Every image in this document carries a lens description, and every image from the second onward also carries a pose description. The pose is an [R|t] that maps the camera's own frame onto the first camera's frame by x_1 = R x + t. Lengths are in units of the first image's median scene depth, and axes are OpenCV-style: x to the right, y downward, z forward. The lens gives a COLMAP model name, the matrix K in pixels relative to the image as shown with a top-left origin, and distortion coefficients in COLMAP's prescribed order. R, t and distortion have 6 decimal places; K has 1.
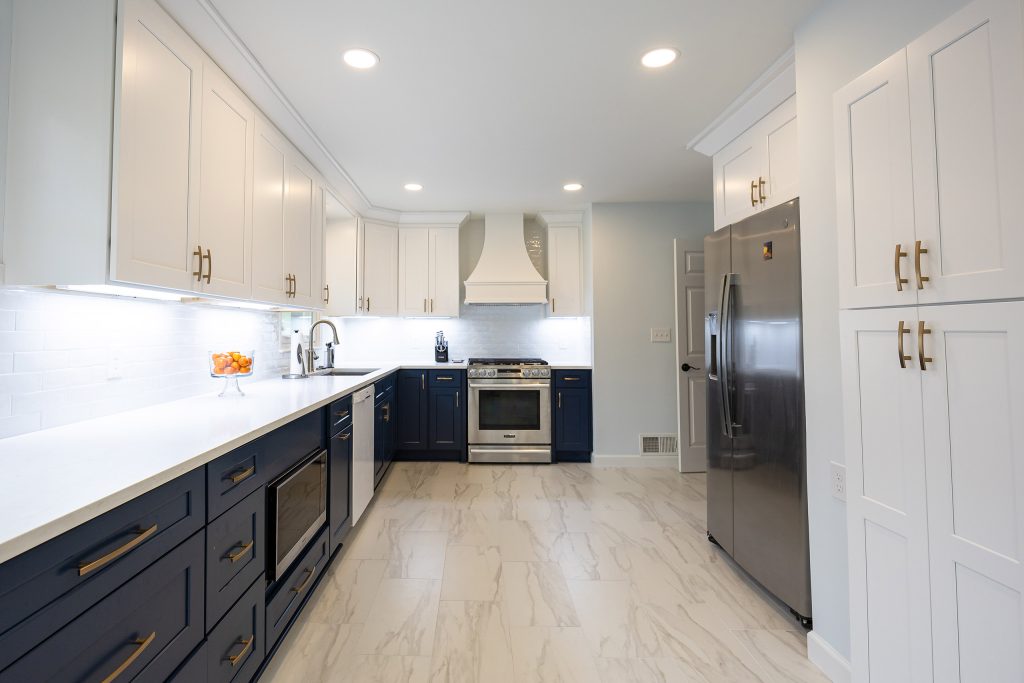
lens RADIAL K [[506.1, 0, 463.4], [0, 506.1, 309.9], [0, 0, 1]] dist [-0.001544, 0.000242]
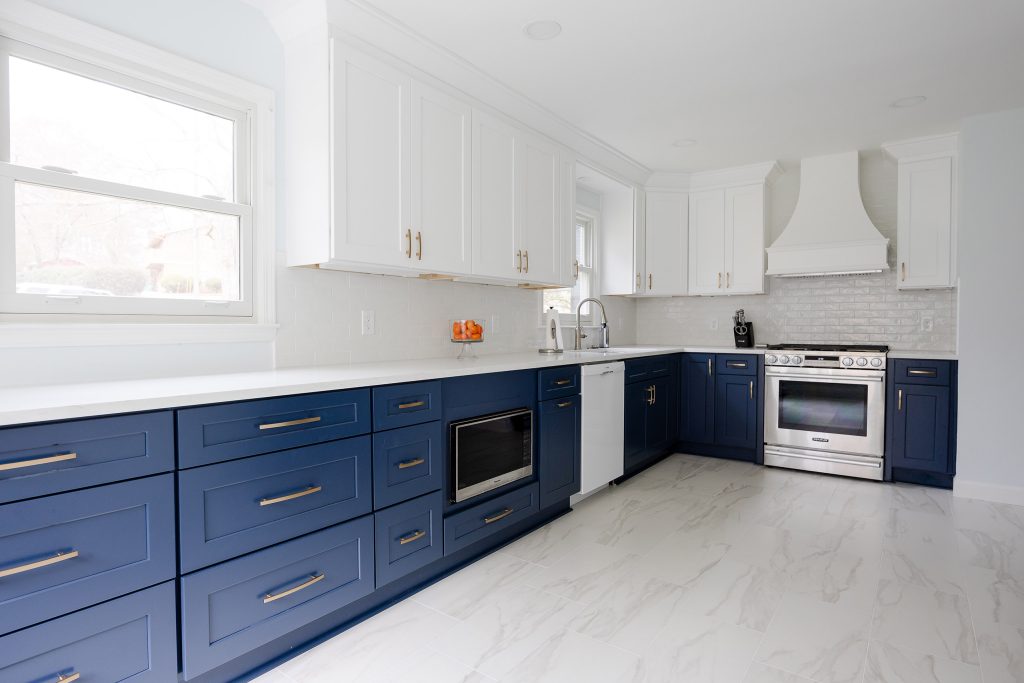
lens RADIAL K [[555.7, 0, 477.1], [0, 555.7, 343.7], [0, 0, 1]] dist [-0.012269, -0.000546]
pose [[0.801488, 0.017438, -0.597757, 0.185137], [0.027510, 0.997441, 0.065985, 0.029138], [0.597378, -0.069331, 0.798957, -0.002560]]
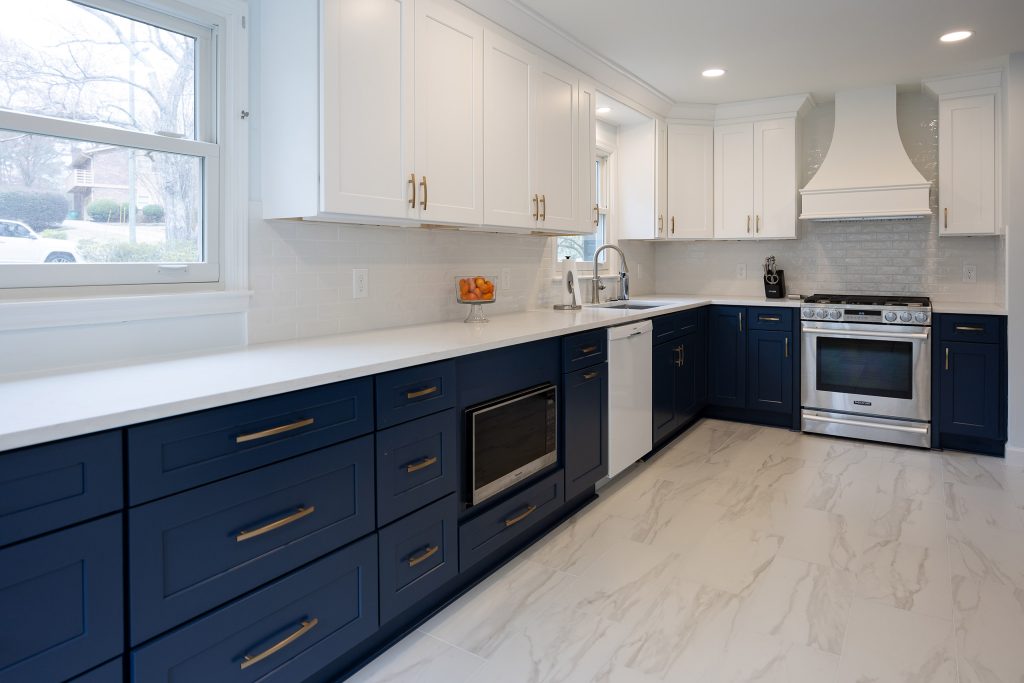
lens RADIAL K [[621.6, 0, 519.0], [0, 621.6, 265.4], [0, 0, 1]] dist [-0.007696, -0.000127]
pose [[0.852943, 0.003578, -0.521992, 0.141050], [0.024004, 0.998650, 0.046069, 0.002895], [0.521452, -0.051824, 0.851705, 0.009291]]
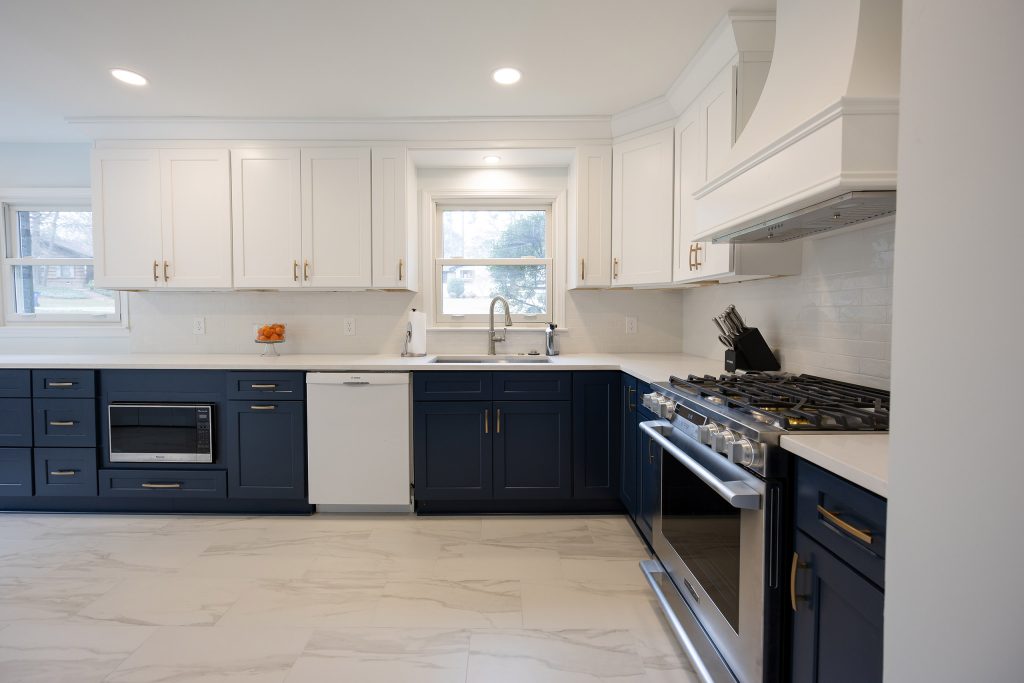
lens RADIAL K [[423.3, 0, 498.4], [0, 423.3, 327.2], [0, 0, 1]] dist [-0.005127, 0.000073]
pose [[0.019715, 0.033825, -0.999233, 0.411119], [0.045149, 0.998378, 0.034687, 0.044364], [0.998786, -0.045798, 0.018156, 0.915778]]
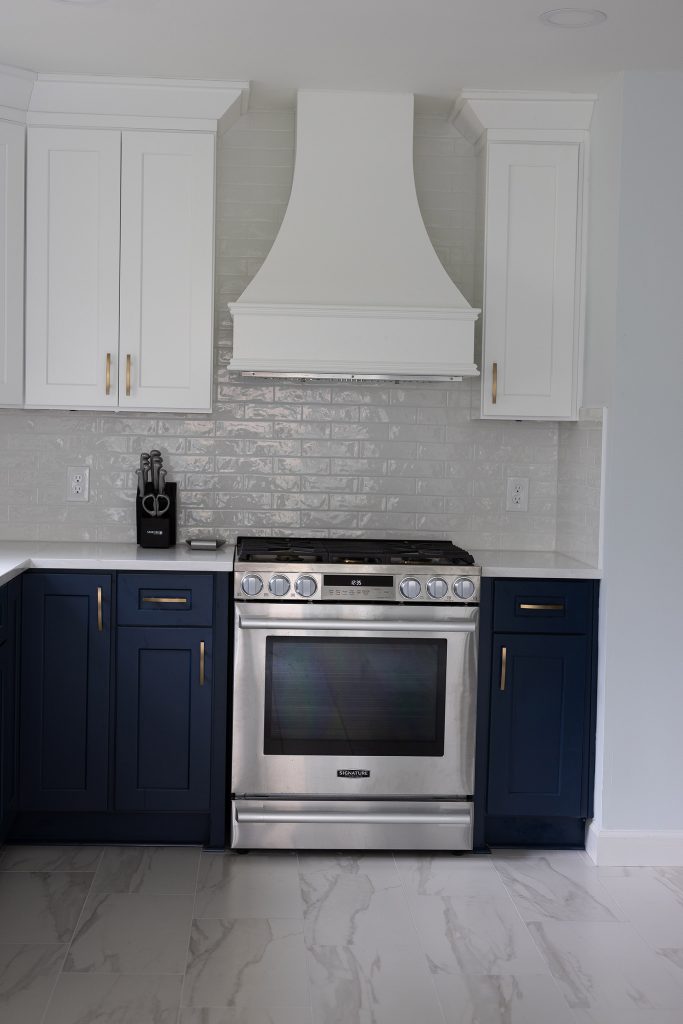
lens RADIAL K [[1460.1, 0, 319.1], [0, 1460.1, 508.8], [0, 0, 1]] dist [0.014736, 0.037098]
pose [[0.997117, 0.018505, 0.073593, -0.007346], [-0.025606, 0.994980, 0.096746, -0.019094], [-0.071433, -0.098352, 0.992585, 0.061941]]
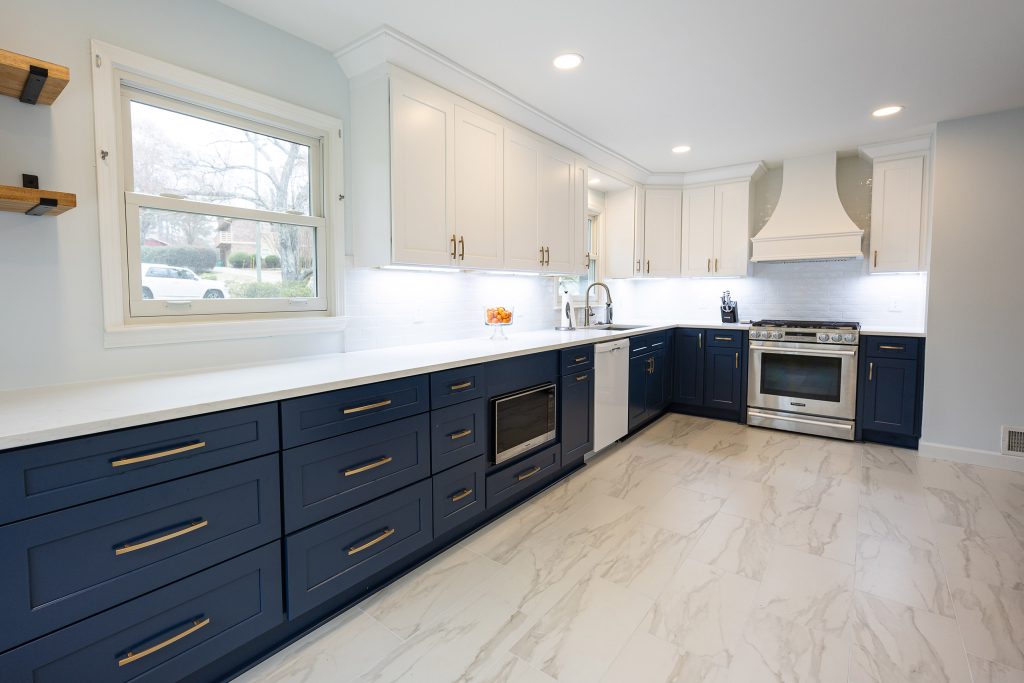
lens RADIAL K [[465.7, 0, 471.2], [0, 465.7, 321.2], [0, 0, 1]] dist [-0.001562, -0.000109]
pose [[0.778182, 0.033403, -0.627150, 0.163188], [0.032732, 0.995070, 0.093614, -0.000623], [0.627186, -0.093377, 0.773252, -0.018210]]
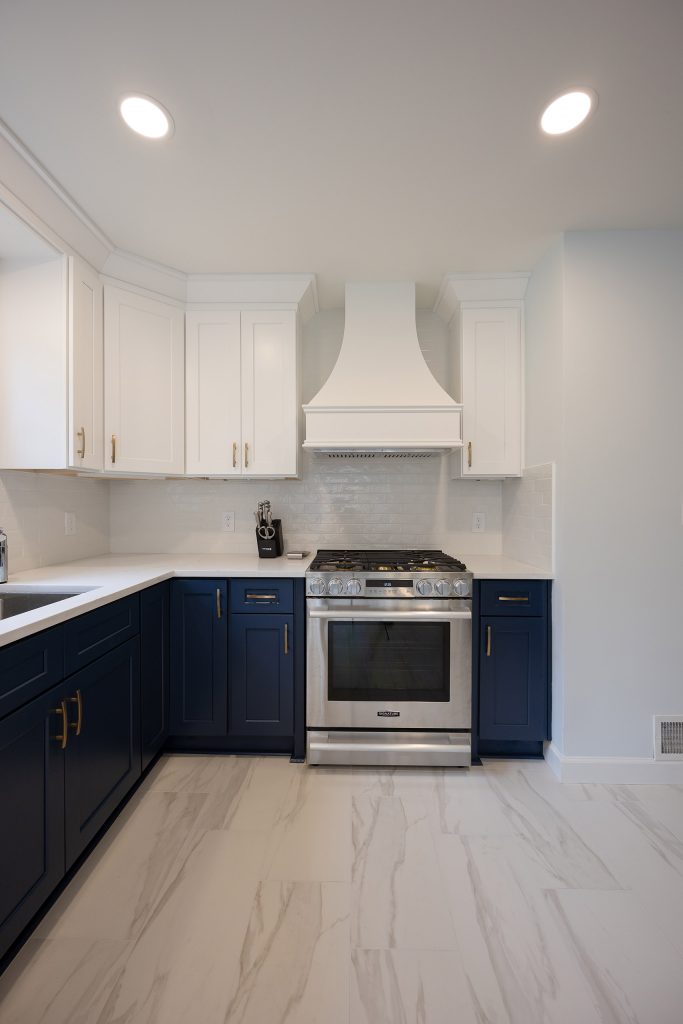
lens RADIAL K [[415.4, 0, 342.5], [0, 415.4, 507.9], [0, 0, 1]] dist [-0.000640, -0.000052]
pose [[0.999990, 0.001755, 0.004183, 0.045877], [-0.001967, 0.998681, 0.051304, 0.028978], [-0.004088, -0.051312, 0.998674, 0.641255]]
